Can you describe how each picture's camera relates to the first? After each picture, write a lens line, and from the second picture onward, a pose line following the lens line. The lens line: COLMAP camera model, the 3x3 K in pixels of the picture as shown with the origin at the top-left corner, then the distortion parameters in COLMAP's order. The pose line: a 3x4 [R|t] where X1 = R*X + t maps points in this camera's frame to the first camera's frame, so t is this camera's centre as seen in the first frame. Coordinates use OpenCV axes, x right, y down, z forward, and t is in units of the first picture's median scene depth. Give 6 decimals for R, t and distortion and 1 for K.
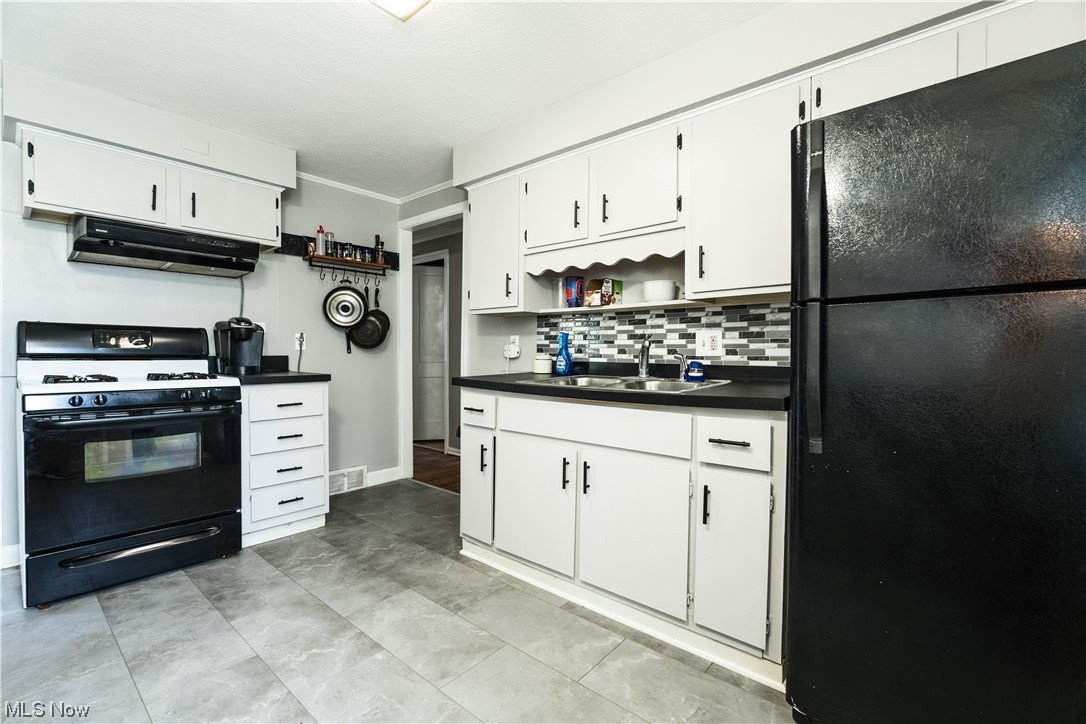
lens RADIAL K [[474.1, 0, 543.0], [0, 474.1, 362.0], [0, 0, 1]] dist [-0.000415, 0.000612]
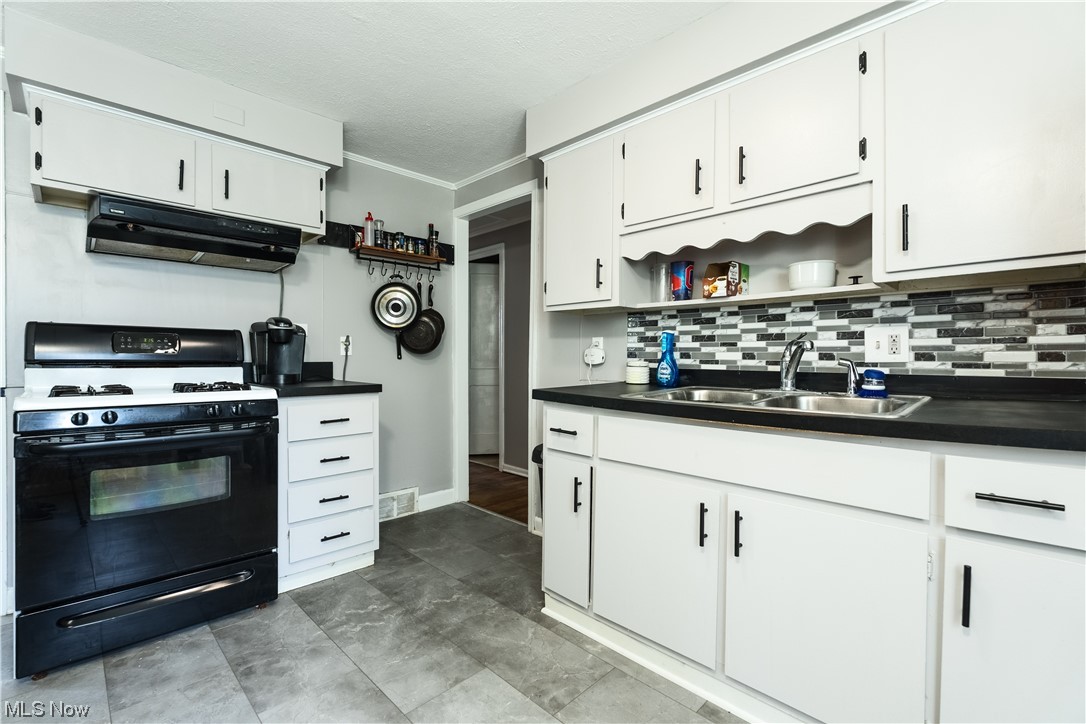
lens RADIAL K [[482.5, 0, 543.0], [0, 482.5, 362.0], [0, 0, 1]] dist [0.002174, 0.000136]
pose [[0.996954, -0.000778, -0.077987, -0.112861], [-0.000135, 0.999931, -0.011707, -0.003771], [0.077990, 0.011682, 0.996886, 0.198828]]
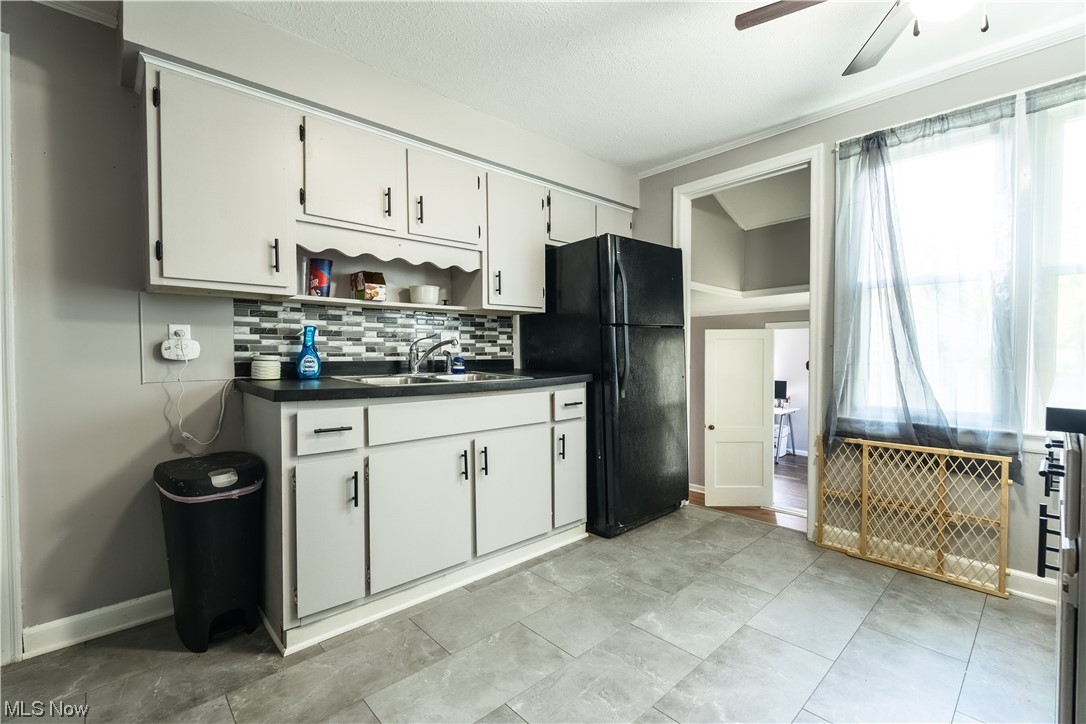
lens RADIAL K [[474.1, 0, 543.0], [0, 474.1, 362.0], [0, 0, 1]] dist [-0.000415, 0.000612]
pose [[0.120524, -0.030044, 0.992256, -0.792744], [0.023440, 0.999349, 0.027411, -0.015755], [-0.992434, 0.019955, 0.121150, 0.568732]]
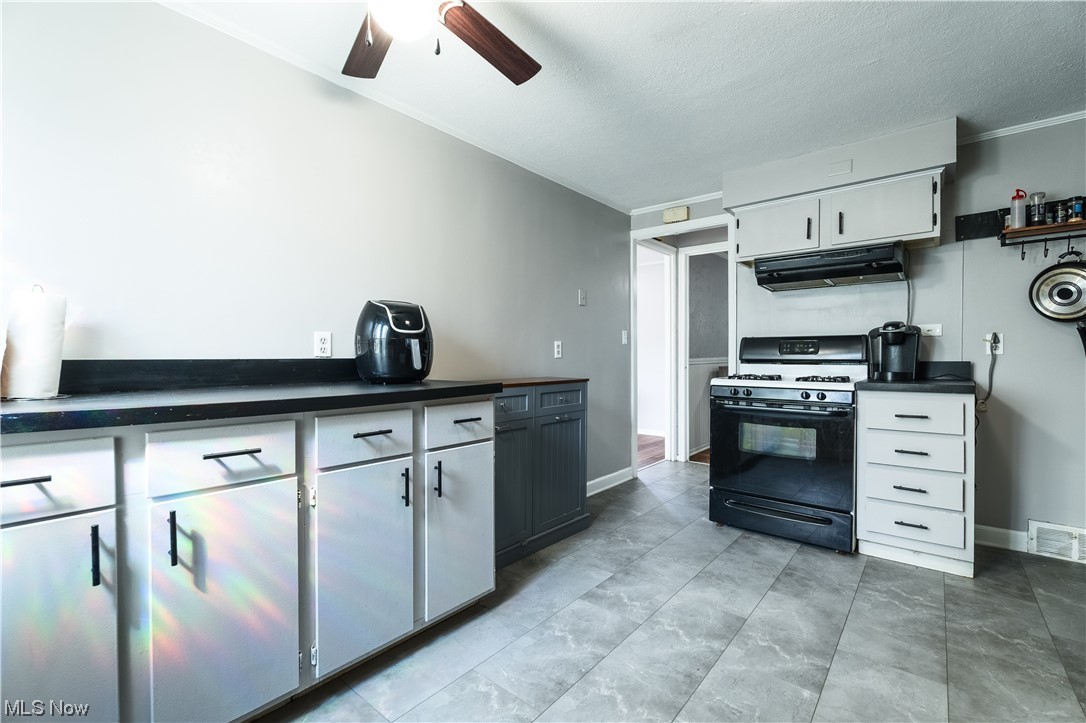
lens RADIAL K [[474.1, 0, 543.0], [0, 474.1, 361.5], [0, 0, 1]] dist [-0.000415, 0.000612]
pose [[0.019307, 0.004067, -0.999805, 0.370614], [-0.017640, 0.999837, 0.003726, -0.004306], [0.999658, 0.017565, 0.019375, 0.319268]]
